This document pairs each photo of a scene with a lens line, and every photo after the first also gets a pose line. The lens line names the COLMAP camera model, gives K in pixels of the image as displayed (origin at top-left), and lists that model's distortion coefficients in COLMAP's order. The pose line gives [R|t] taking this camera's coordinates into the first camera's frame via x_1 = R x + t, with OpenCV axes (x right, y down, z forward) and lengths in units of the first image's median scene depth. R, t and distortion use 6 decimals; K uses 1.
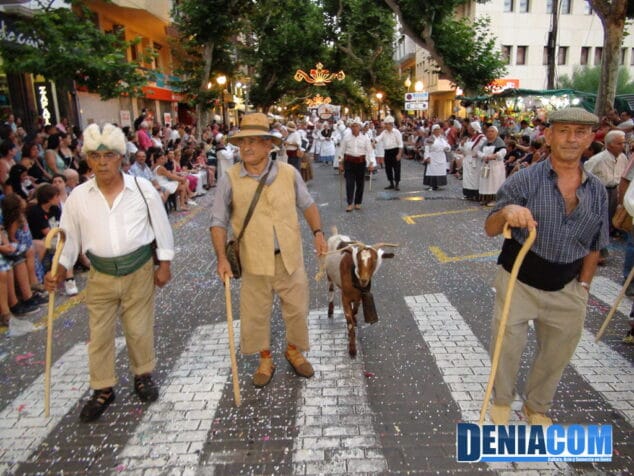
lens RADIAL K [[502.9, 0, 317.0], [0, 502.9, 238.0], [0, 0, 1]] dist [0.001636, 0.002212]
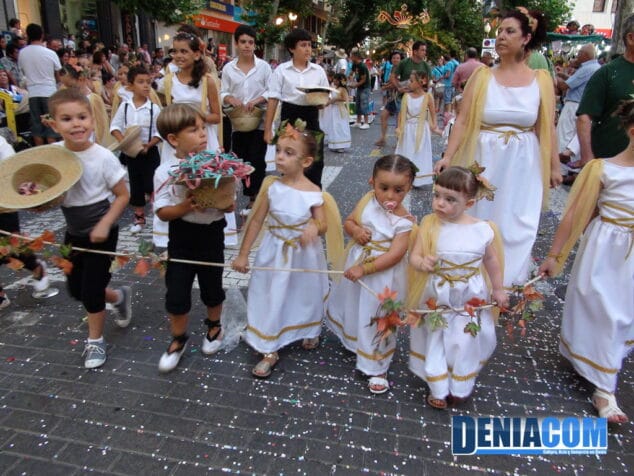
lens RADIAL K [[510.3, 0, 317.0], [0, 510.3, 238.0], [0, 0, 1]] dist [0.002183, 0.000516]
pose [[0.983079, 0.104939, -0.150143, 0.065165], [-0.090095, 0.990647, 0.102477, 0.026635], [0.159492, -0.087216, 0.983339, -0.069141]]
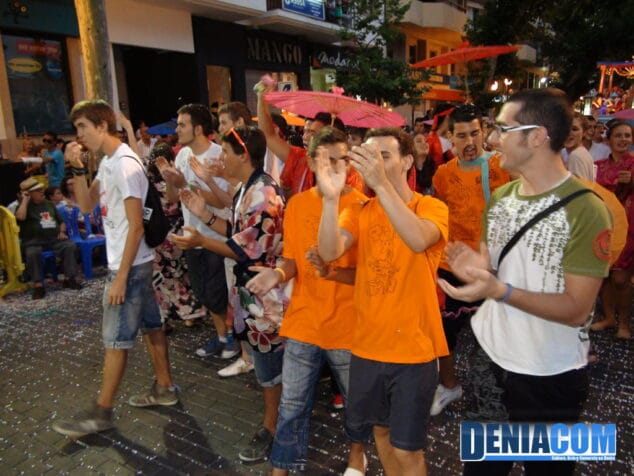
lens RADIAL K [[510.3, 0, 317.0], [0, 510.3, 238.0], [0, 0, 1]] dist [0.002183, 0.000516]
pose [[0.842289, 0.115743, -0.526453, 0.078759], [-0.114385, 0.992810, 0.035266, 0.027456], [0.526750, 0.030514, 0.849473, -0.132674]]
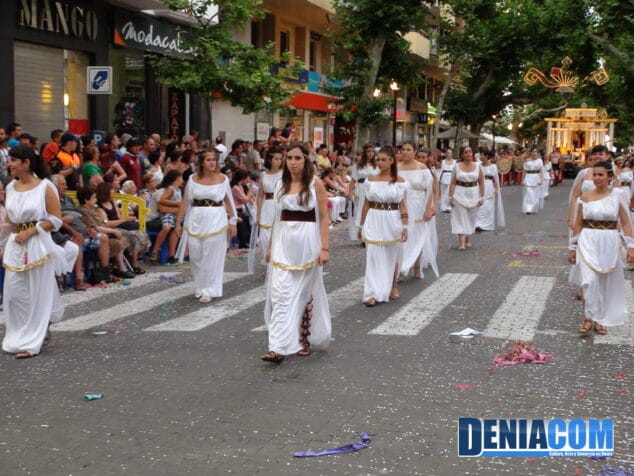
lens RADIAL K [[903.2, 0, 317.0], [0, 903.2, 238.0], [0, 0, 1]] dist [0.002407, 0.056719]
pose [[0.956352, 0.072457, -0.283092, 0.080203], [-0.107171, 0.988235, -0.109111, 0.050338], [0.271856, 0.134688, 0.952866, -0.217150]]
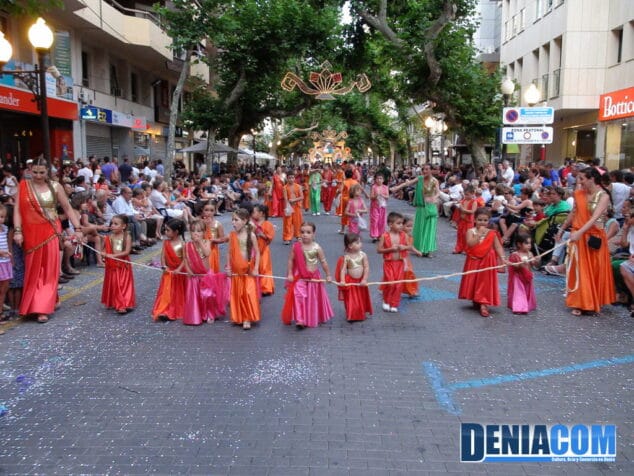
lens RADIAL K [[677.6, 0, 317.0], [0, 677.6, 238.0], [0, 0, 1]] dist [0.000399, 0.001388]
pose [[0.999279, 0.035186, -0.014258, 0.023143], [-0.036644, 0.992117, -0.119834, -0.118348], [0.009929, 0.120270, 0.992692, 0.529221]]
